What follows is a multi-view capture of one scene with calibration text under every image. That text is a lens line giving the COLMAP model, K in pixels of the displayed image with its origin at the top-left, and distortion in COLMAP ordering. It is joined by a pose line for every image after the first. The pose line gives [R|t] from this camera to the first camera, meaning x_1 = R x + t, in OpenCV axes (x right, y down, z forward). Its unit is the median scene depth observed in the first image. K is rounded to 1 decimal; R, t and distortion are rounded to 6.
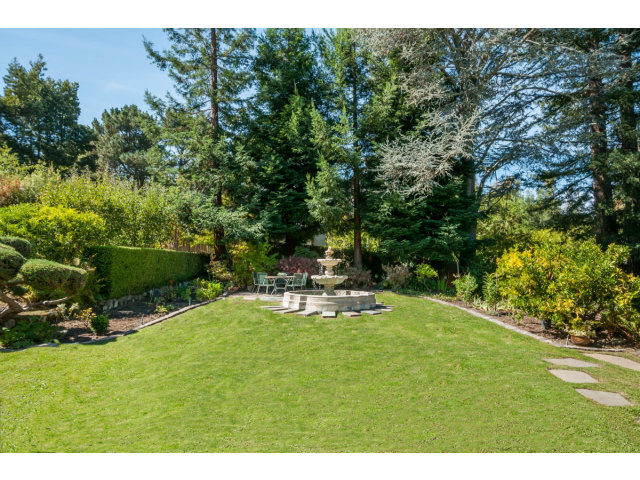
lens RADIAL K [[378.6, 0, 333.9], [0, 378.6, 249.7], [0, 0, 1]] dist [0.001863, -0.010129]
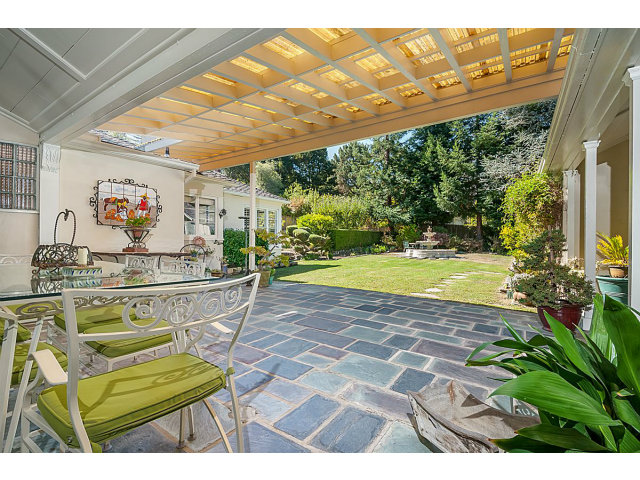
lens RADIAL K [[295.2, 0, 321.5], [0, 295.2, 240.2], [0, 0, 1]] dist [-0.002839, -0.000102]
pose [[0.810081, -0.003680, -0.586307, 0.288327], [0.026542, 0.999185, 0.030401, 0.000832], [0.585717, -0.040189, 0.809518, -0.383922]]
